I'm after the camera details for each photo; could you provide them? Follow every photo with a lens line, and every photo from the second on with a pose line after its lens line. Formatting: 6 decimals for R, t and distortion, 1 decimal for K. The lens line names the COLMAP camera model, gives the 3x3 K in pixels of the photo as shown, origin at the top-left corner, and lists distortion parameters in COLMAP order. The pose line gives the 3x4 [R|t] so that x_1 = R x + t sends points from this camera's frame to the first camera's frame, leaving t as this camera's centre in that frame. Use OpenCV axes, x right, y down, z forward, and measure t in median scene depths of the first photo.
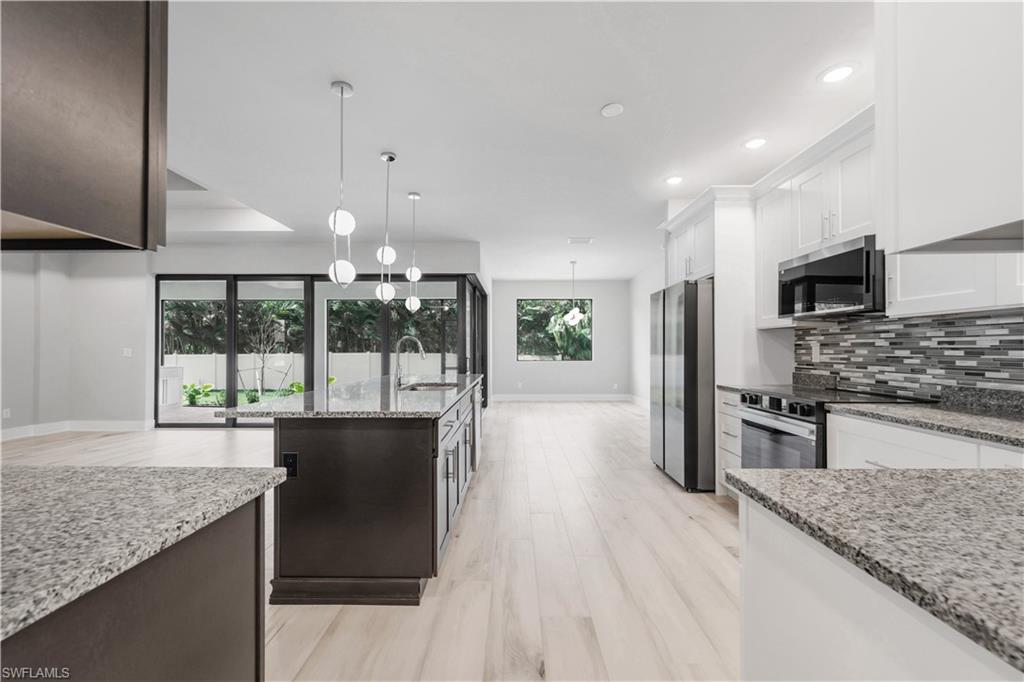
lens RADIAL K [[420.6, 0, 514.1], [0, 420.6, 347.1], [0, 0, 1]] dist [-0.002564, -0.001245]
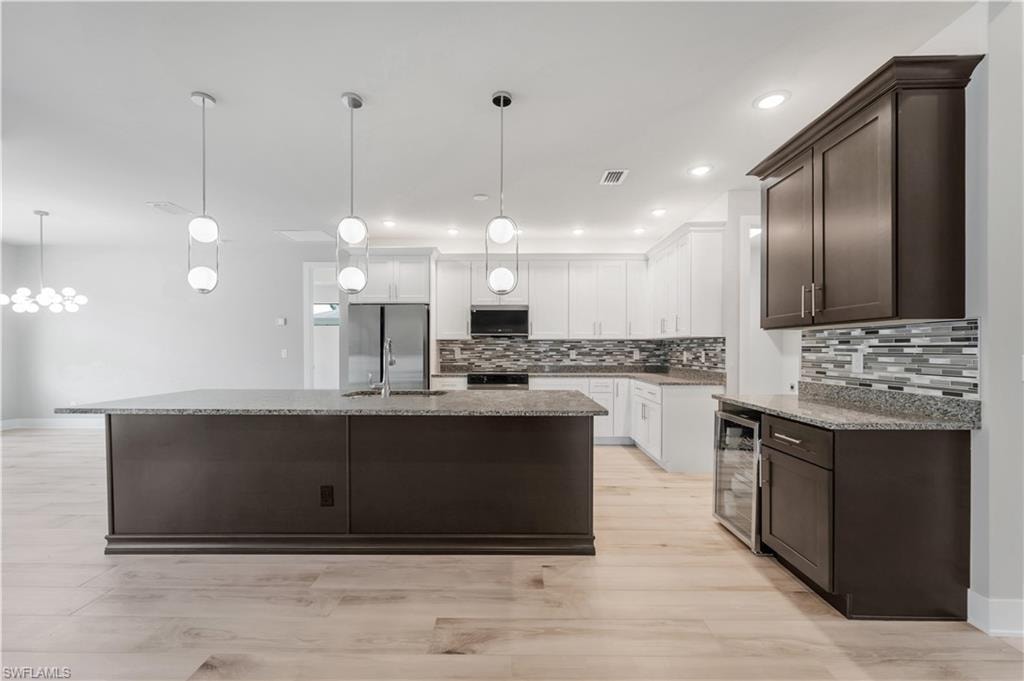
lens RADIAL K [[416.8, 0, 508.0], [0, 416.8, 350.9], [0, 0, 1]] dist [0.006514, -0.001861]
pose [[0.017684, -0.004145, 0.999835, -1.250572], [-0.004675, 0.999980, 0.004229, -0.007387], [-0.999833, -0.004749, 0.017664, 0.833133]]
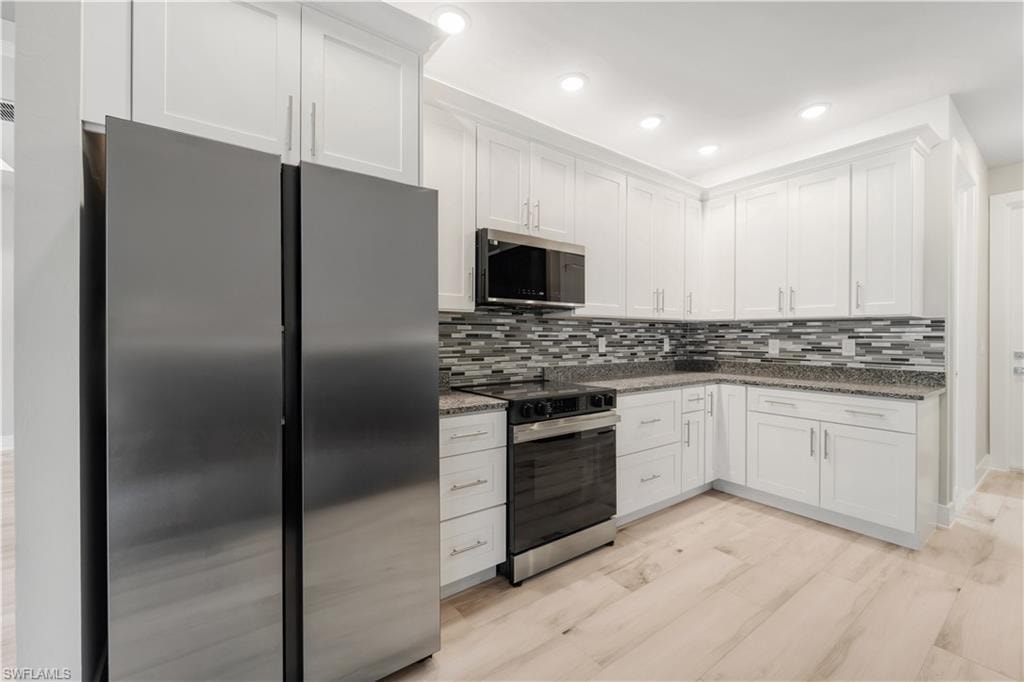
lens RADIAL K [[416.8, 0, 504.7], [0, 416.8, 338.4], [0, 0, 1]] dist [0.006514, -0.001861]
pose [[-0.590630, -0.005354, 0.806925, 0.006658], [-0.005047, 0.999983, 0.002941, -0.003882], [-0.806927, -0.002336, -0.590647, 1.470826]]
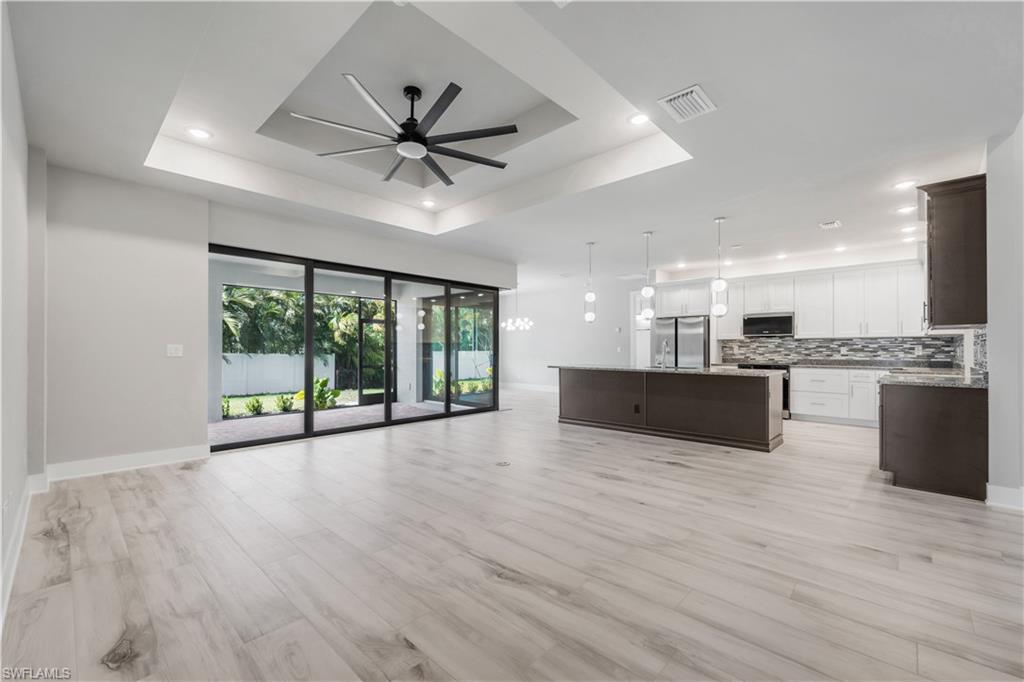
lens RADIAL K [[420.6, 0, 509.2], [0, 420.6, 348.3], [0, 0, 1]] dist [-0.002564, -0.001245]
pose [[0.691933, 0.004427, 0.721949, -2.262803], [-0.004915, 0.999987, -0.001421, 0.017031], [-0.721945, -0.002565, 0.691945, 0.272454]]
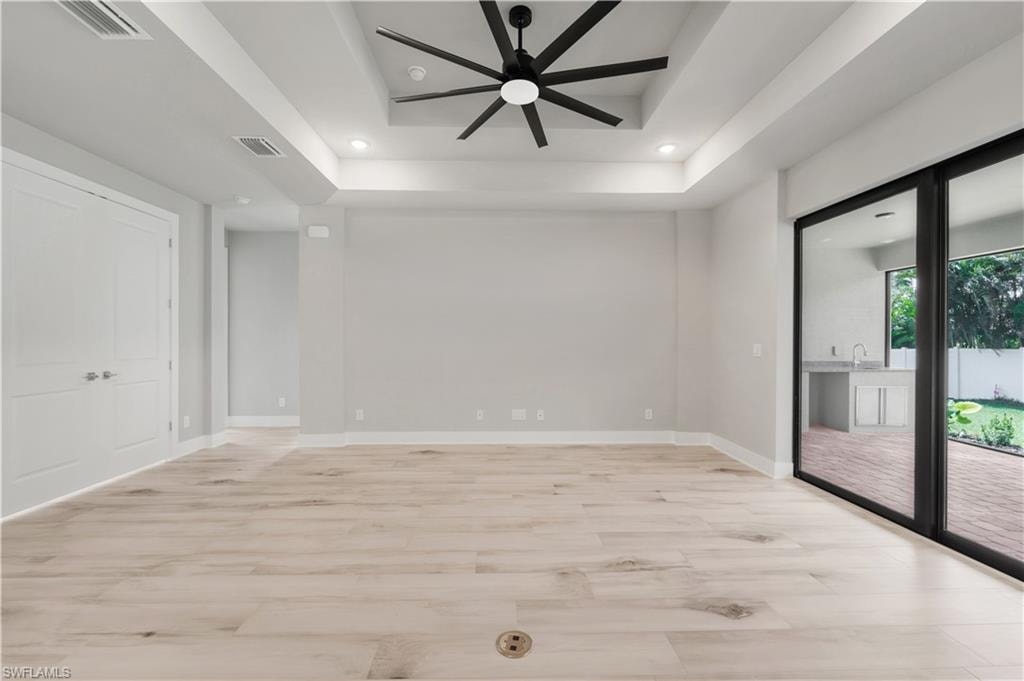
lens RADIAL K [[416.8, 0, 510.6], [0, 416.8, 338.9], [0, 0, 1]] dist [0.006514, -0.001861]
pose [[0.027965, 0.002837, -0.999605, -0.603886], [0.002546, 0.999993, 0.002909, -0.017359], [0.999606, -0.002626, 0.027958, 1.292891]]
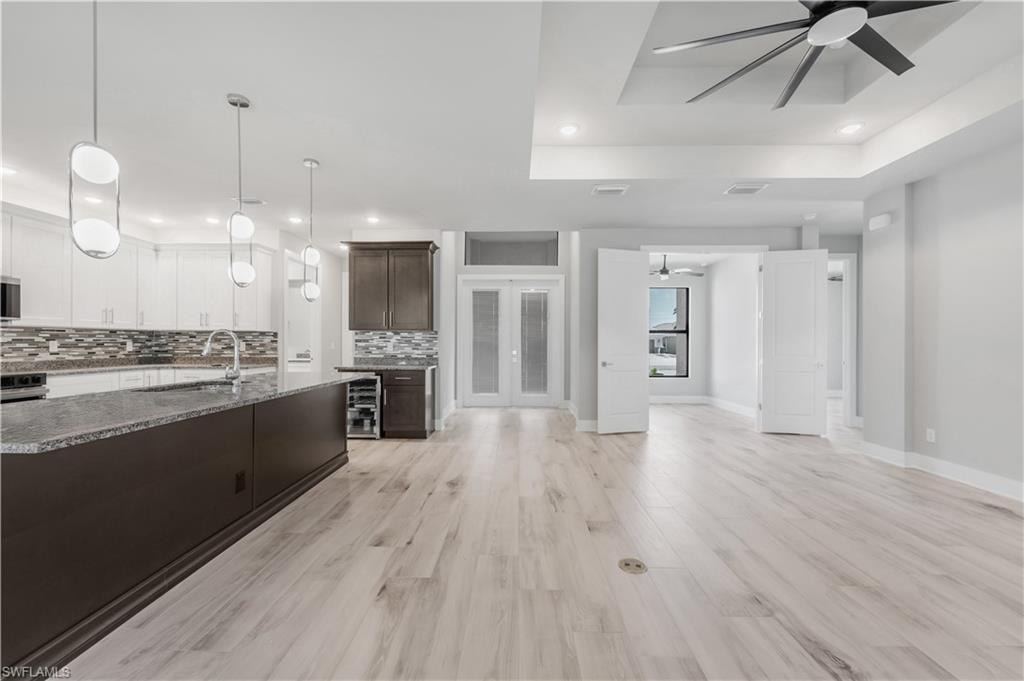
lens RADIAL K [[416.8, 0, 508.3], [0, 416.8, 340.5], [0, 0, 1]] dist [0.006514, -0.001861]
pose [[-0.999749, -0.002943, 0.022194, -0.984226], [-0.003109, 0.999967, -0.007464, 0.000454], [-0.022172, -0.007531, -0.999726, 2.120108]]
